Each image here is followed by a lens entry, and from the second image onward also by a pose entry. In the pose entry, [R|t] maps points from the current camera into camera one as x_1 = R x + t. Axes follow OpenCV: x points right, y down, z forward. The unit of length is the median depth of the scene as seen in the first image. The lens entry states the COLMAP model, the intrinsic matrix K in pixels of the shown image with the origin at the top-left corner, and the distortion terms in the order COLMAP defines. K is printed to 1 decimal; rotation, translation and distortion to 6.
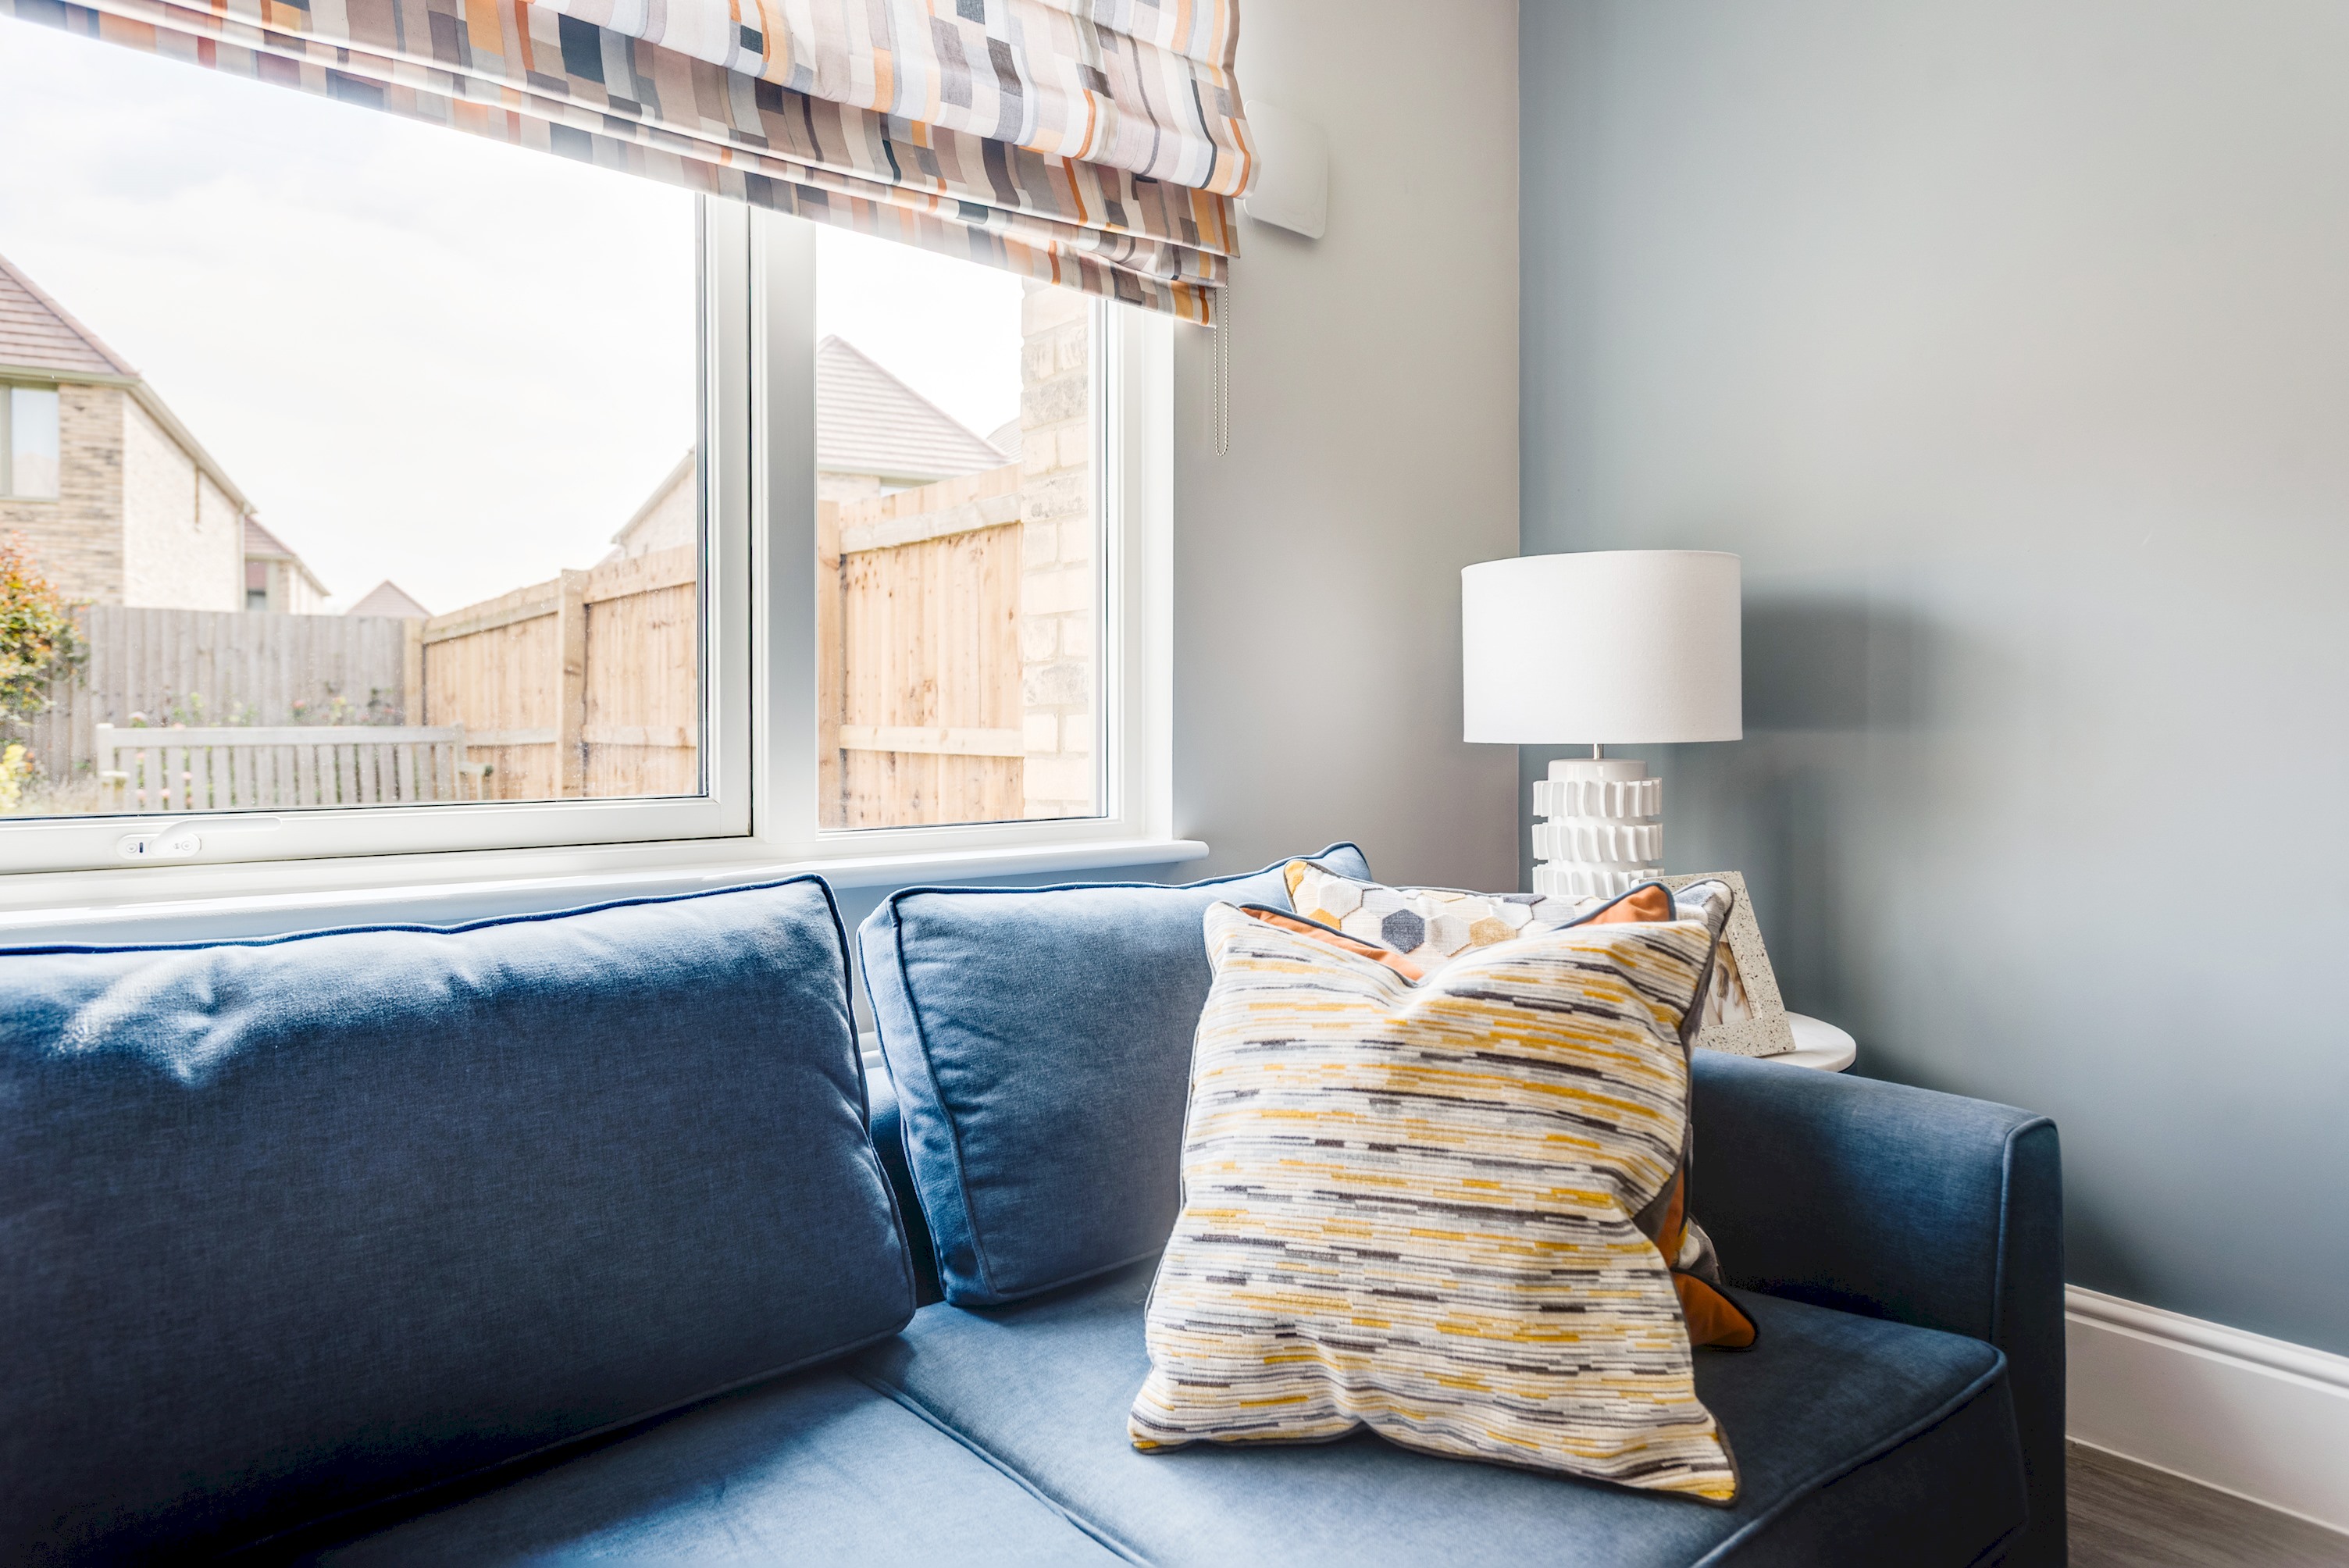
lens RADIAL K [[1409.6, 0, 1167.5], [0, 1409.6, 734.7], [0, 0, 1]] dist [0.001599, -0.002325]
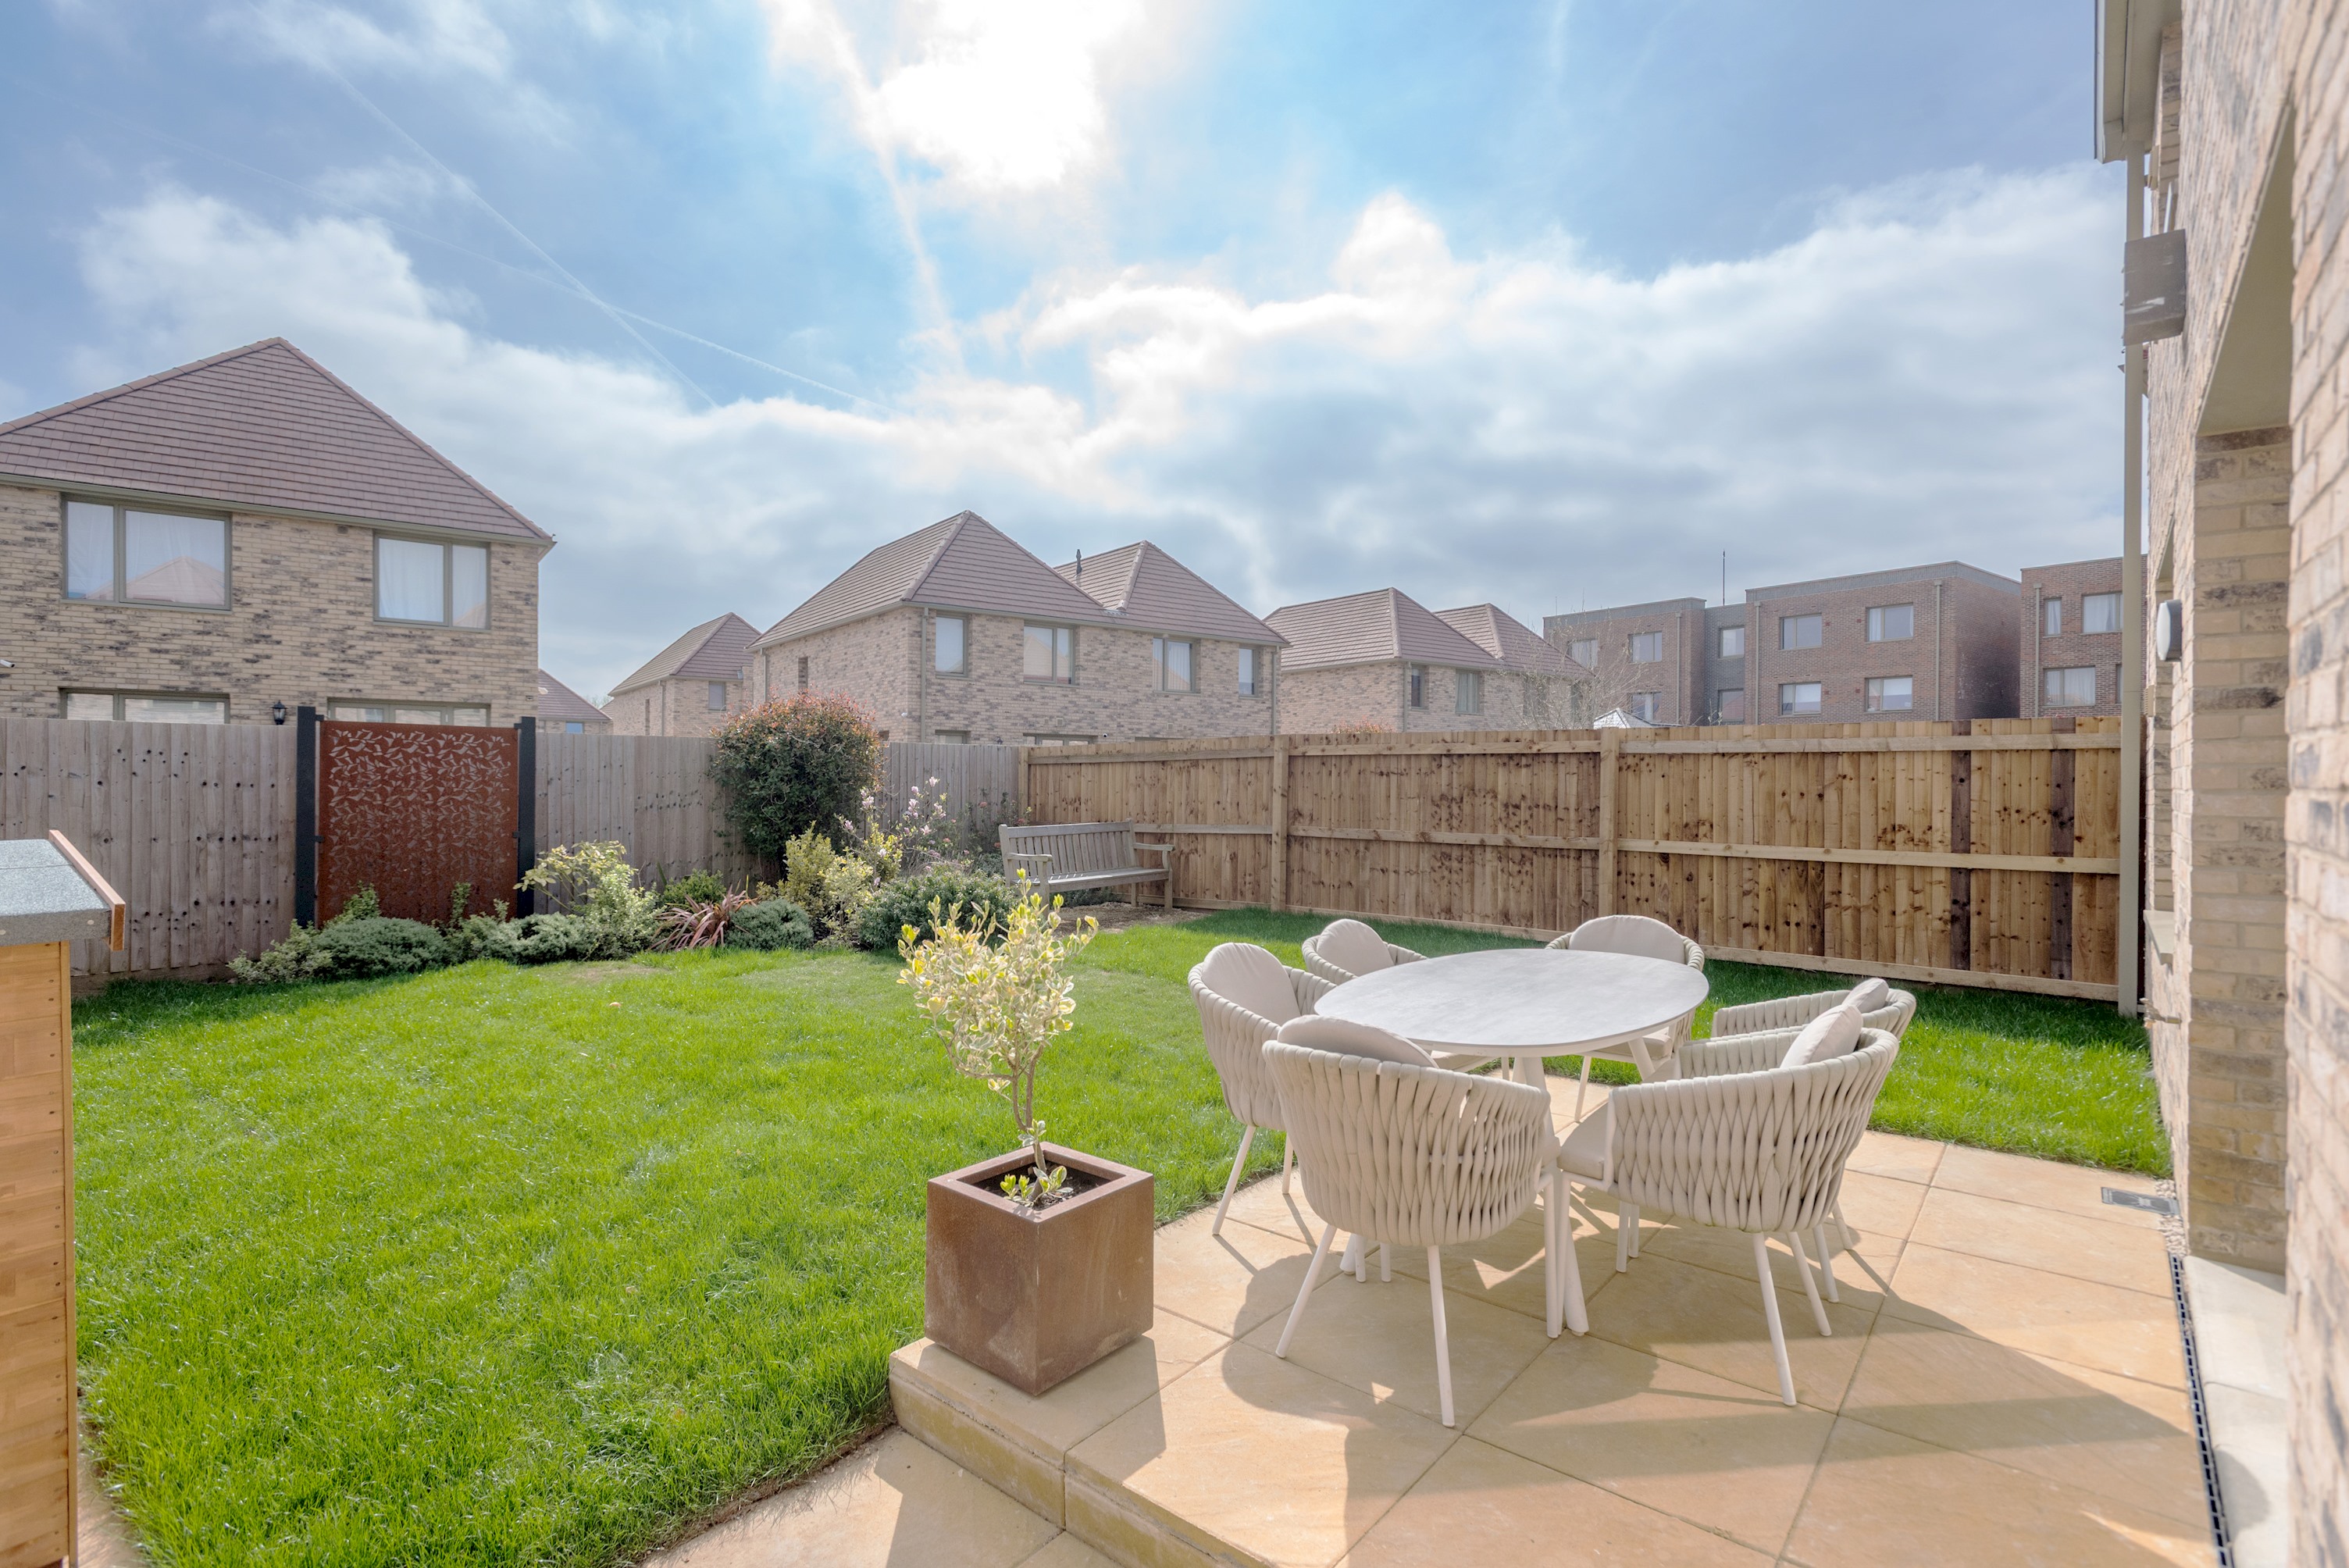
lens RADIAL K [[1093.7, 0, 1177.5], [0, 1093.7, 788.2], [0, 0, 1]] dist [0.013221, -0.005215]
pose [[0.985016, 0.006715, 0.172335, -2.927001], [-0.006560, 0.999977, -0.001472, -0.187180], [-0.172341, 0.000320, 0.985037, -1.160349]]
